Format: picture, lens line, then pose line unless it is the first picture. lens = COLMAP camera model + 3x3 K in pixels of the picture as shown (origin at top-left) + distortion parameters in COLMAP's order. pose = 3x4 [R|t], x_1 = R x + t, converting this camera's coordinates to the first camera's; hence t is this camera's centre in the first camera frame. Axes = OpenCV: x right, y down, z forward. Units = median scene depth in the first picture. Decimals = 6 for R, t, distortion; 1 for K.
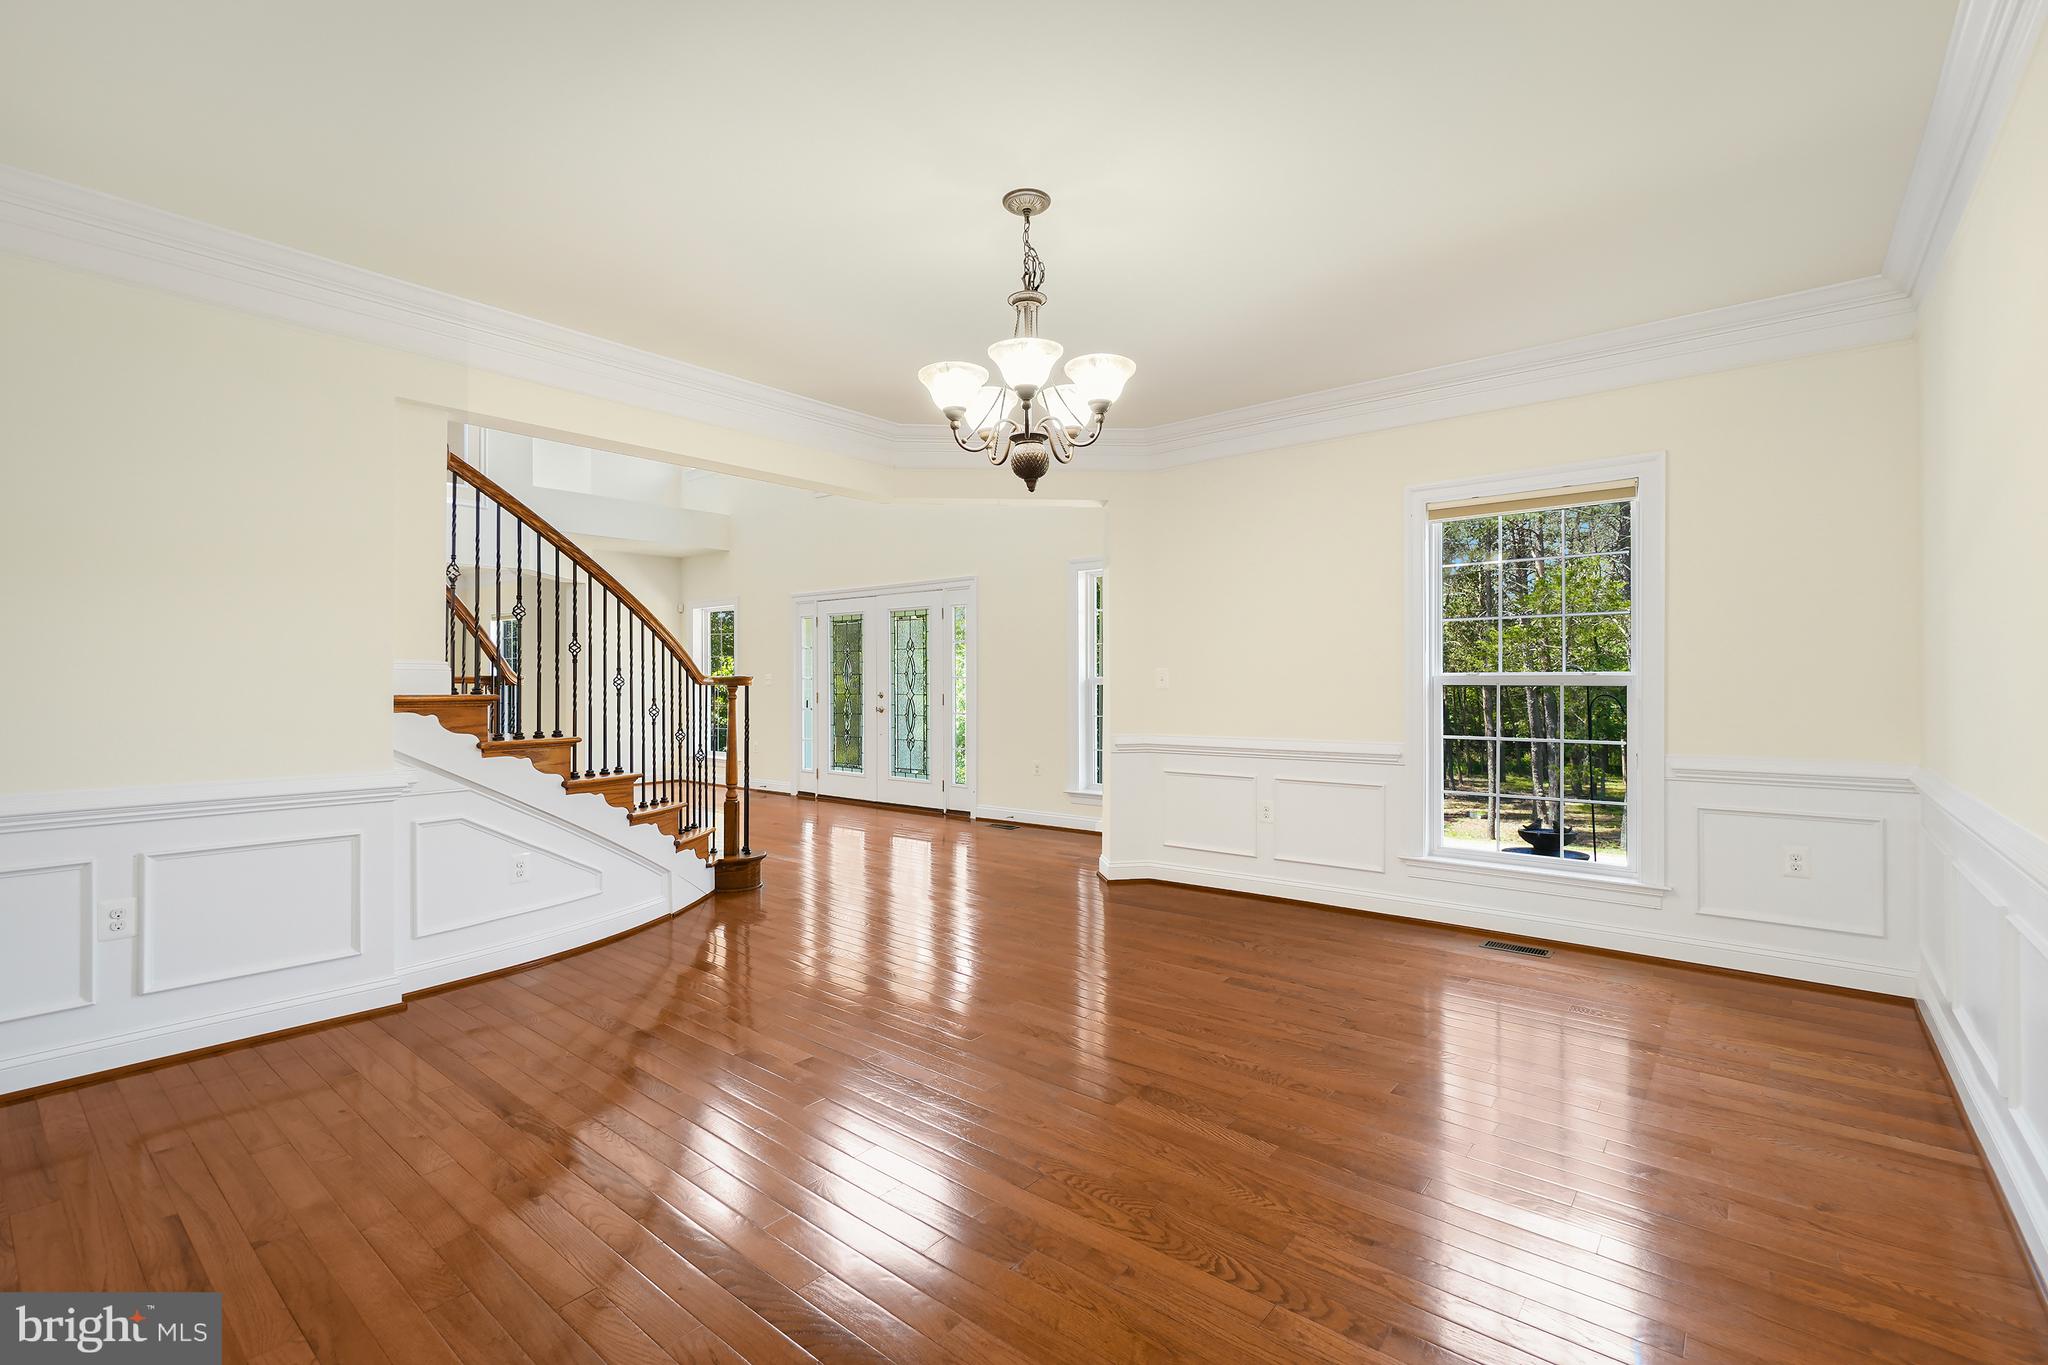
lens RADIAL K [[907.7, 0, 1018.0], [0, 907.7, 680.0], [0, 0, 1]] dist [0.001479, 0.000234]
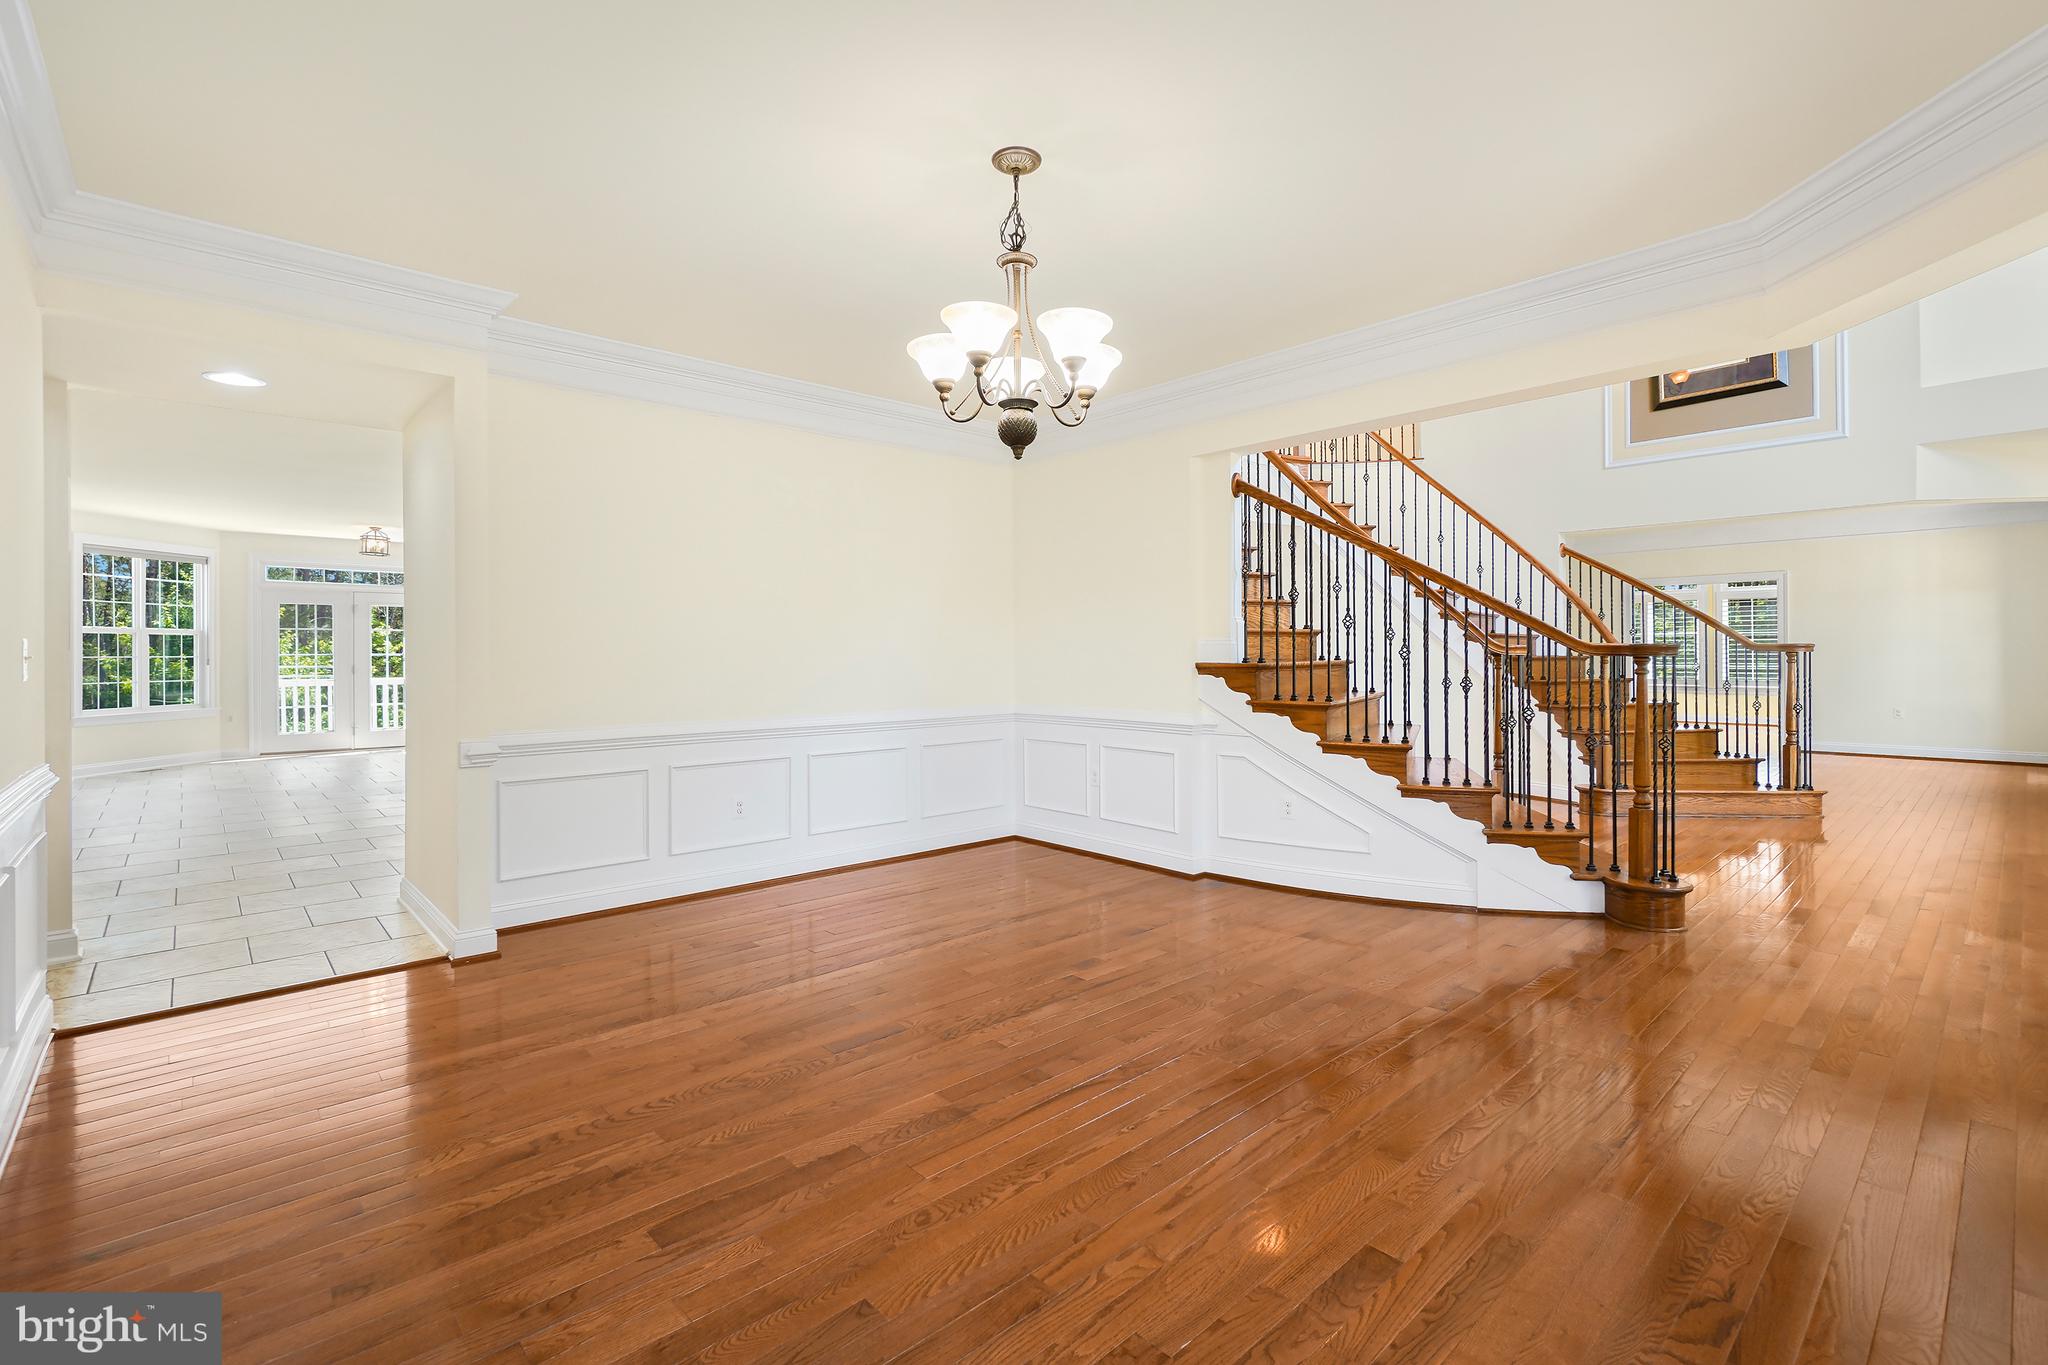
lens RADIAL K [[907.7, 0, 1018.0], [0, 907.7, 680.0], [0, 0, 1]] dist [0.001479, 0.000234]
pose [[-0.142452, 0.030096, -0.989344, 0.774455], [0.007024, 0.999543, 0.029395, 0.000336], [0.989777, -0.002762, -0.142598, 0.915629]]
